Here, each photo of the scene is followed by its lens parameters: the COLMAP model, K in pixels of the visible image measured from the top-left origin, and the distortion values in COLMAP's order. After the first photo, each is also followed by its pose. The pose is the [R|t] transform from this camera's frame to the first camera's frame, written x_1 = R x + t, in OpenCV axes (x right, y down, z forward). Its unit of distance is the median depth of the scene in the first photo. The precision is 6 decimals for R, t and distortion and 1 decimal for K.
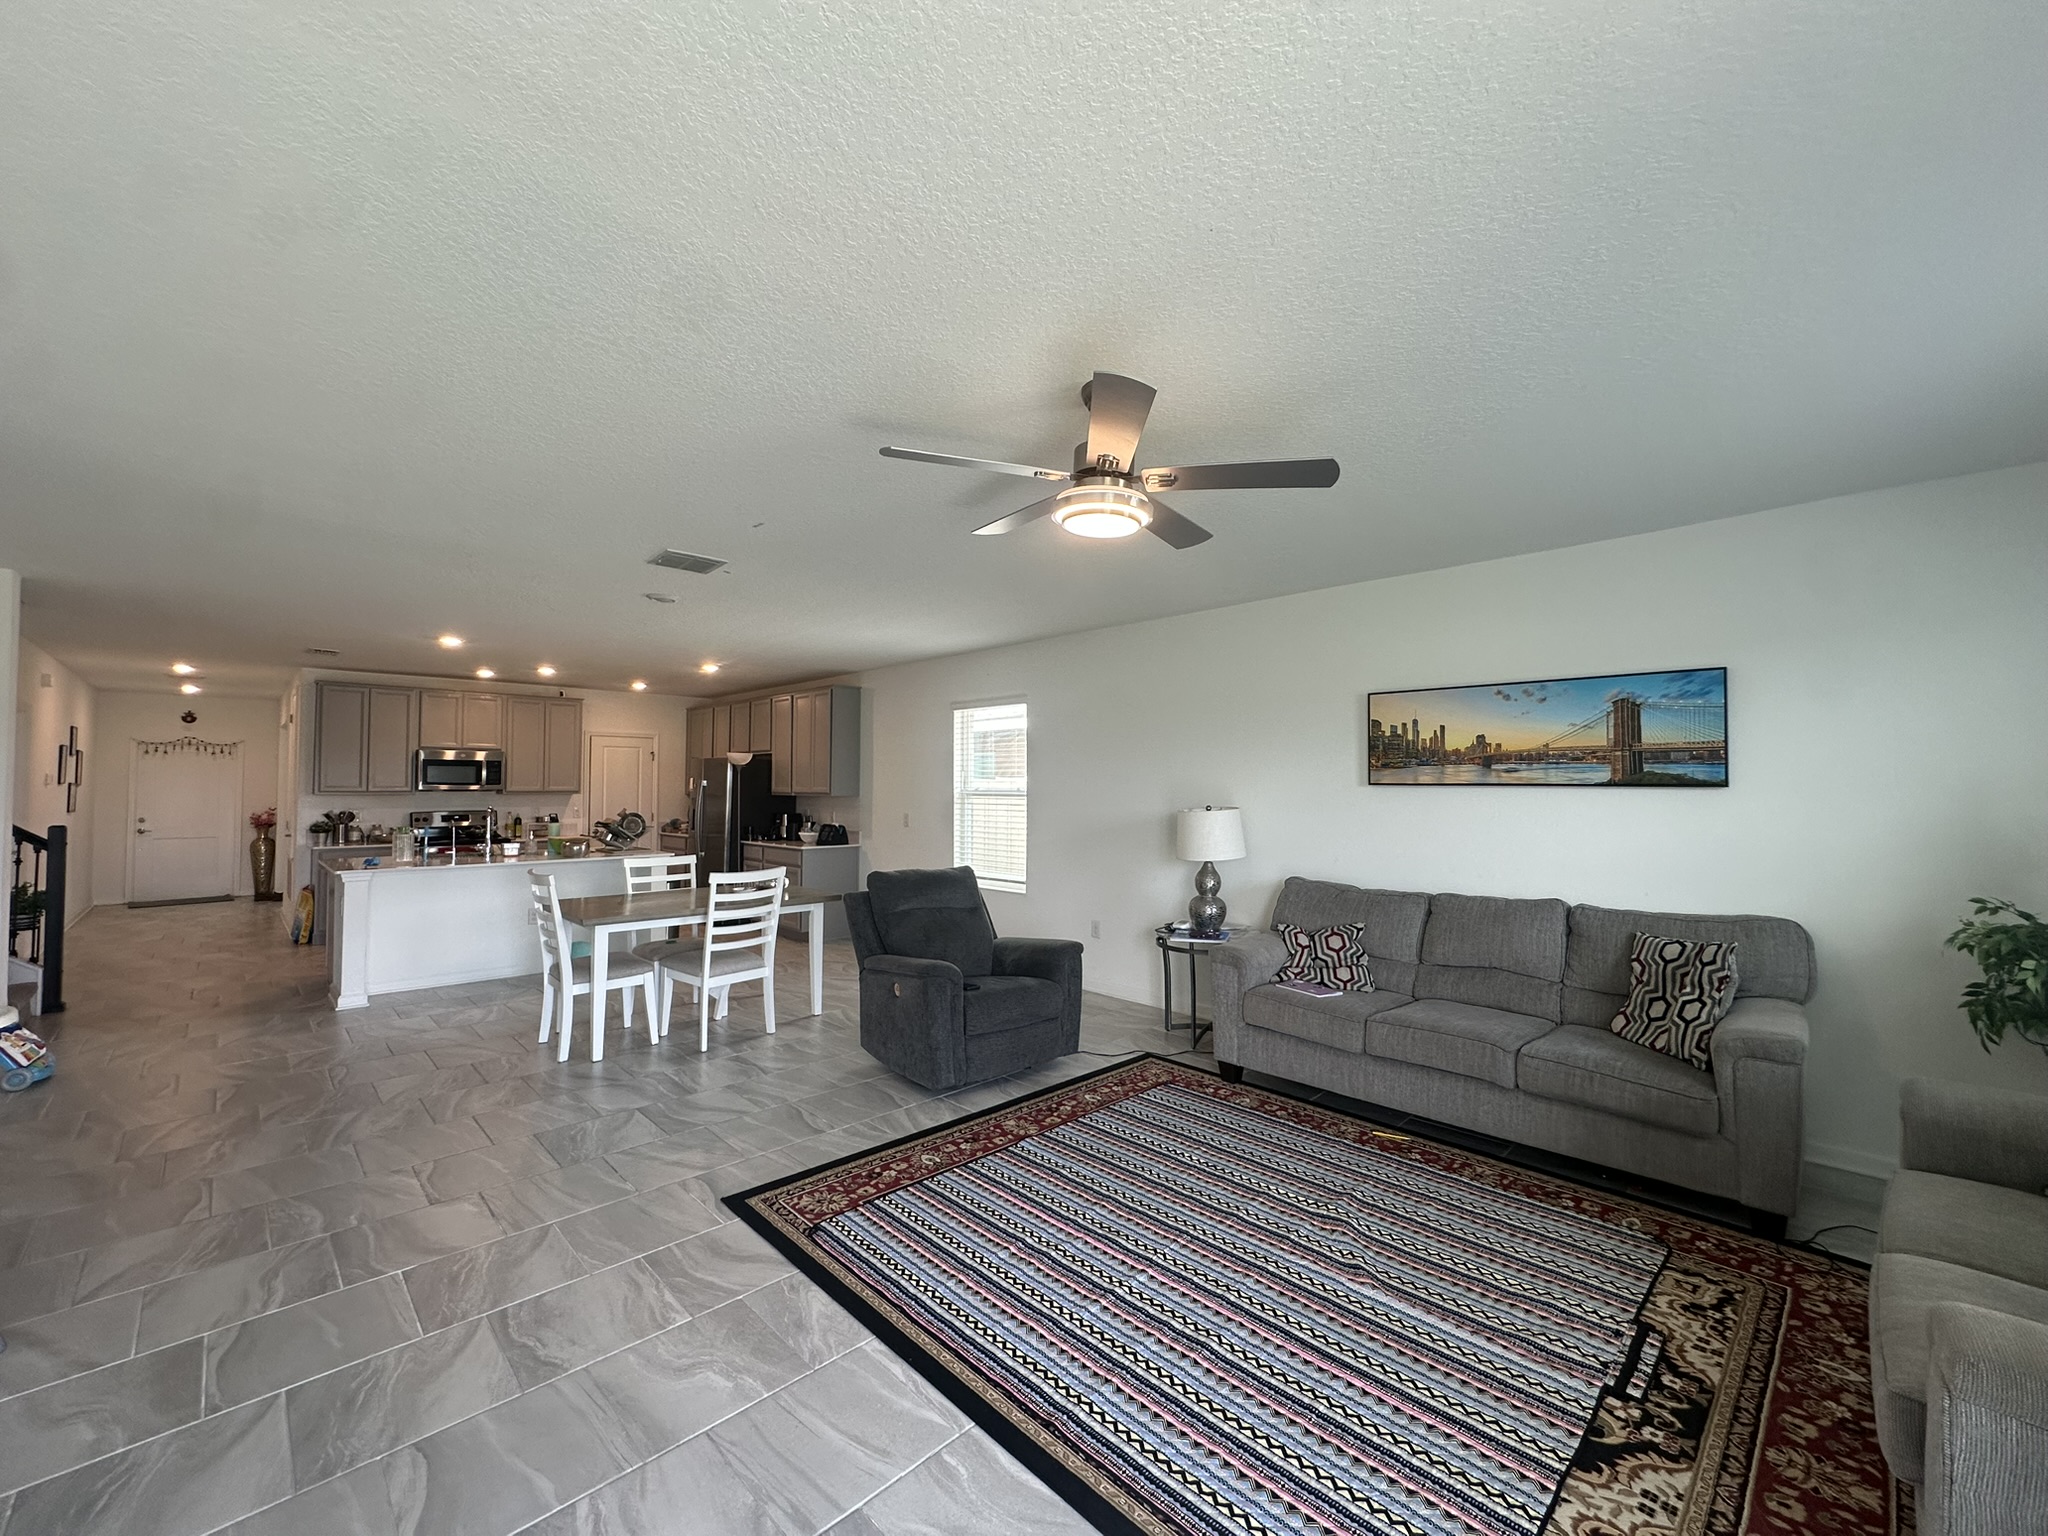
lens RADIAL K [[829.2, 0, 1029.4], [0, 829.2, 759.1], [0, 0, 1]] dist [-0.003432, 0.000101]
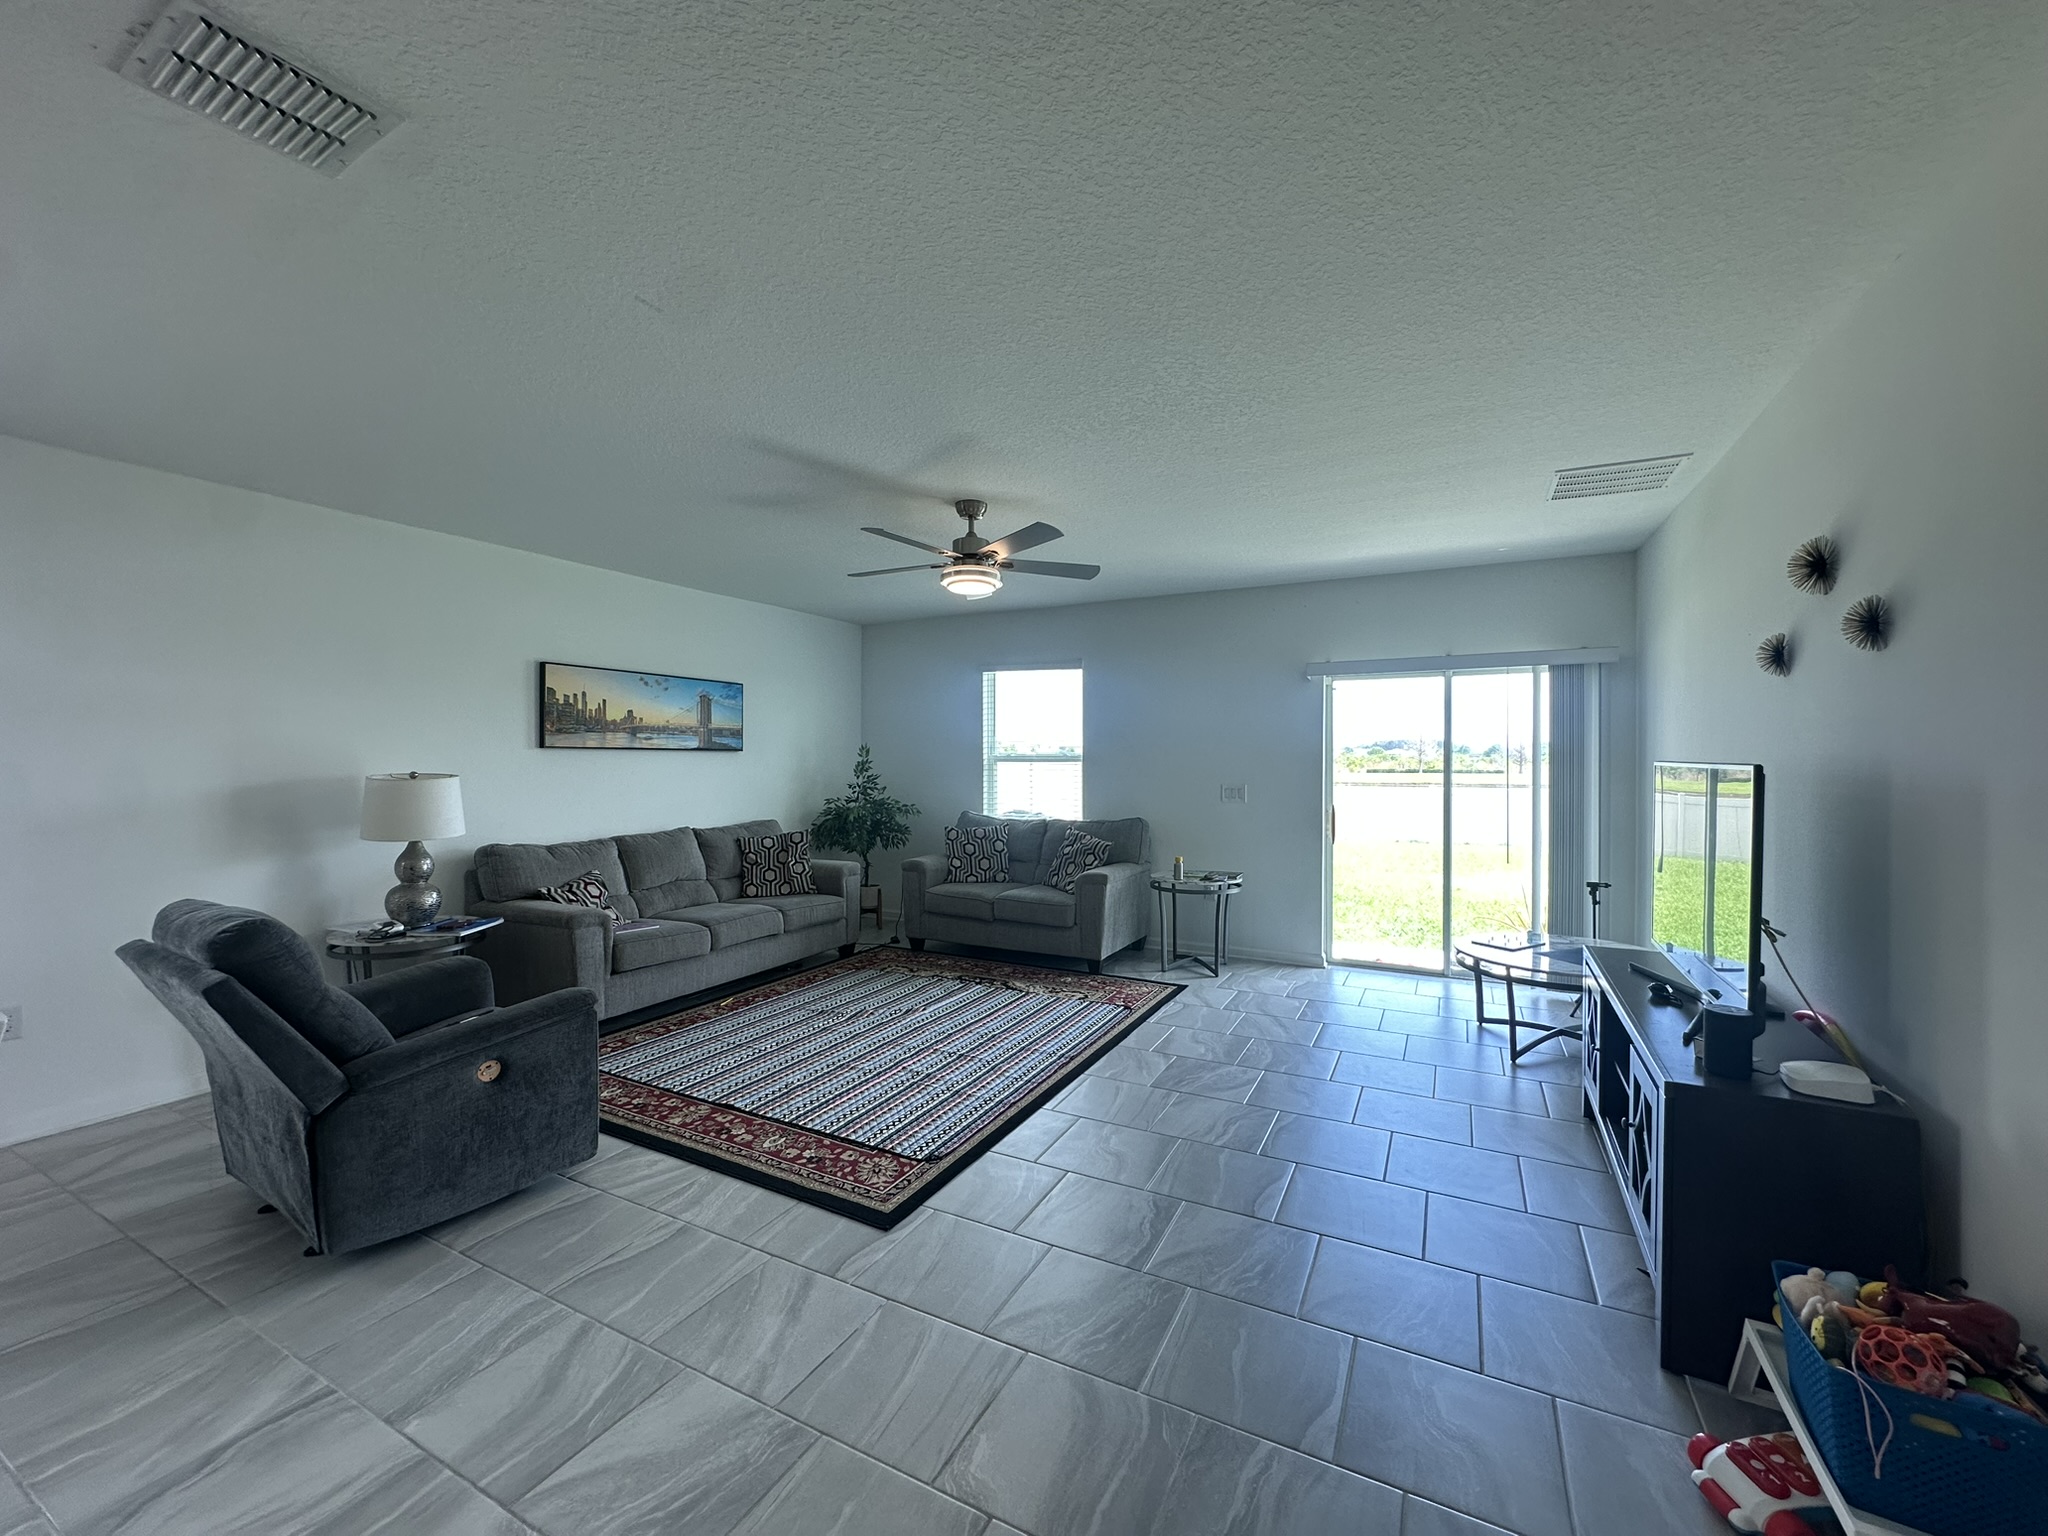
lens RADIAL K [[829.2, 0, 1029.4], [0, 829.2, 759.1], [0, 0, 1]] dist [-0.003432, 0.000101]
pose [[-0.319183, -0.004106, 0.947684, -1.008518], [-0.033855, 0.999402, -0.007072, 0.040444], [-0.947088, -0.034341, -0.319131, 0.948489]]
